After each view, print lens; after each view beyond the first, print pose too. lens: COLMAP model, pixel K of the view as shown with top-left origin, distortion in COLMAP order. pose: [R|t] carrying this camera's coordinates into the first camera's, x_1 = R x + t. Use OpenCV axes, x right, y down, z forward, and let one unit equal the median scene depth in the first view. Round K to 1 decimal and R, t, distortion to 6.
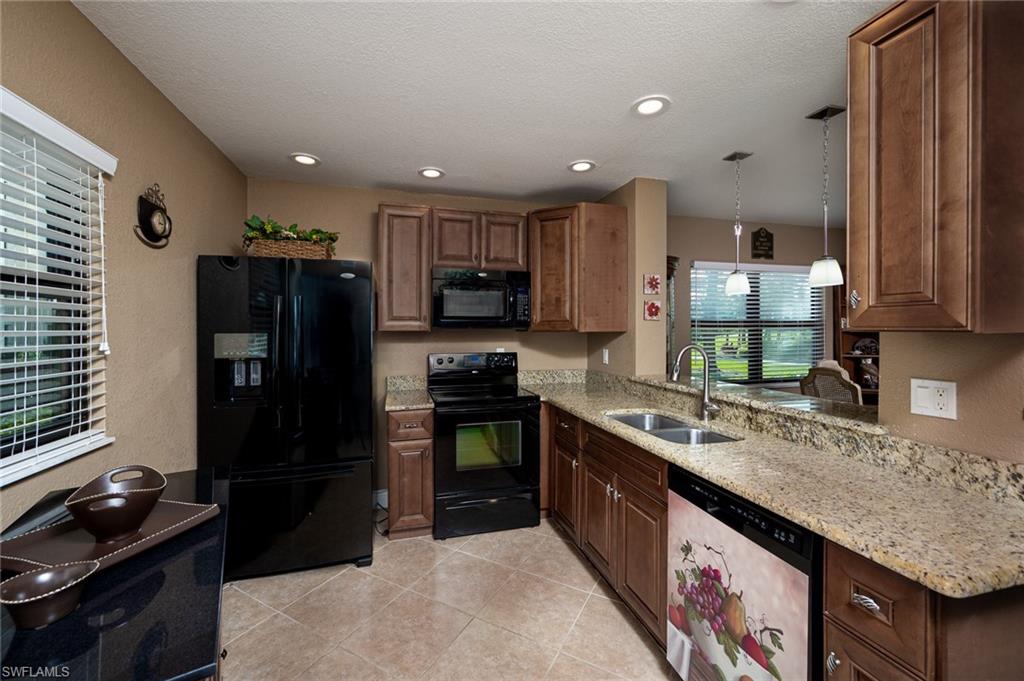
lens RADIAL K [[408.4, 0, 510.5], [0, 408.4, 335.8], [0, 0, 1]] dist [0.000298, -0.000487]
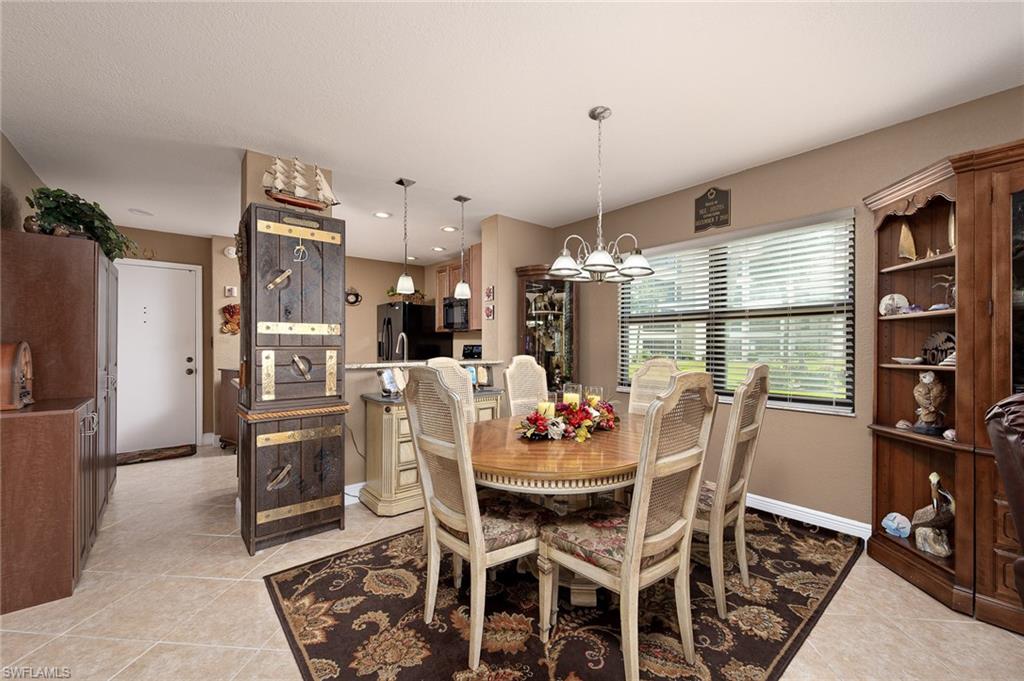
lens RADIAL K [[408.4, 0, 511.9], [0, 408.4, 346.6], [0, 0, 1]] dist [0.000298, -0.000487]
pose [[0.403030, 0.008756, -0.915145, 1.137150], [-0.004286, 0.999961, 0.007680, 0.023477], [0.915177, 0.000827, 0.403052, 0.353683]]
